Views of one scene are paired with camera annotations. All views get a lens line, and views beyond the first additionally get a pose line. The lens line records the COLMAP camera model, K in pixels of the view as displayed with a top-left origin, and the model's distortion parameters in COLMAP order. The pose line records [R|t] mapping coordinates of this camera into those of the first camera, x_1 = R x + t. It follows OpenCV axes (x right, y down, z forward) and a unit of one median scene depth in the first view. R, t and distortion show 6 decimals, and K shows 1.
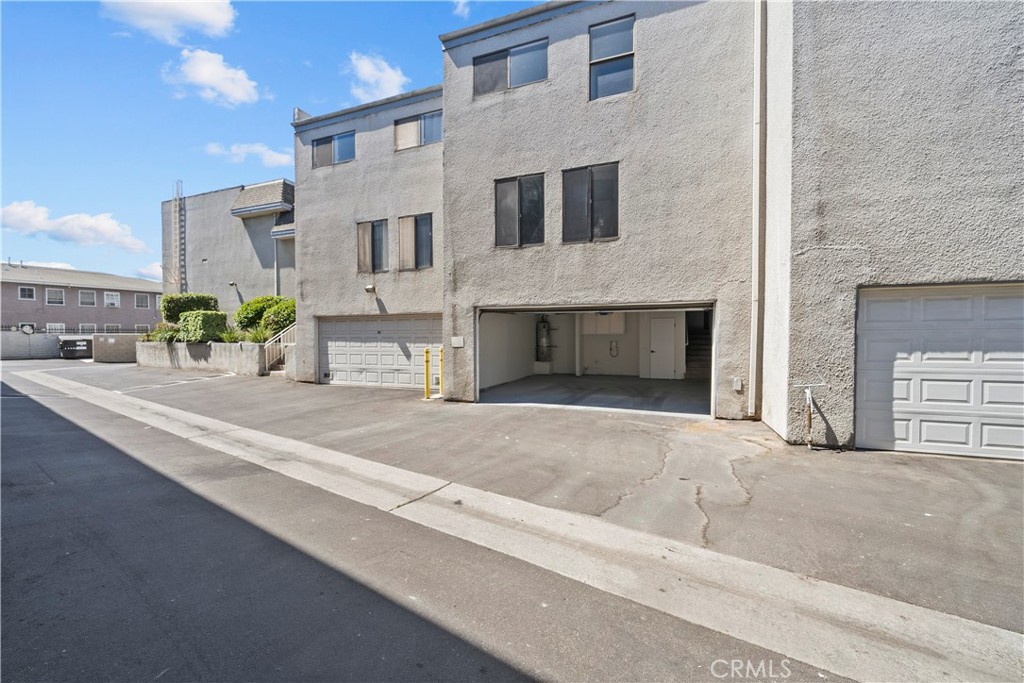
lens RADIAL K [[408.9, 0, 512.1], [0, 408.9, 339.9], [0, 0, 1]] dist [-0.001338, -0.000170]
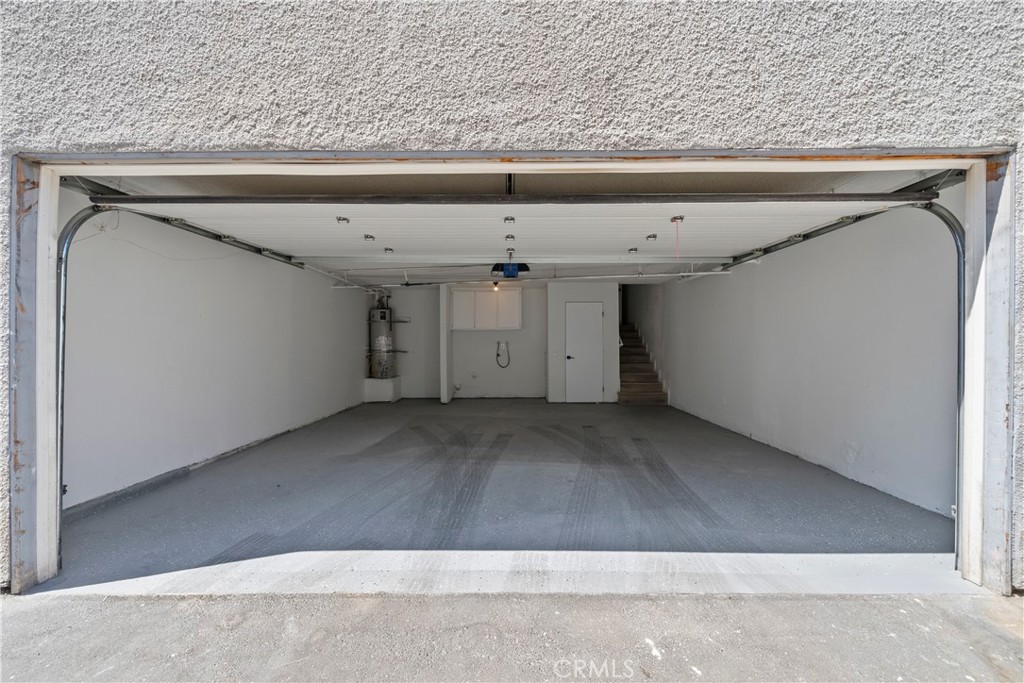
lens RADIAL K [[408.9, 0, 514.1], [0, 408.9, 342.9], [0, 0, 1]] dist [-0.001338, -0.000170]
pose [[0.935564, 0.001656, 0.353154, 0.049636], [0.005159, 0.999818, -0.018356, 0.016255], [-0.353120, 0.018995, 0.935385, 0.423703]]
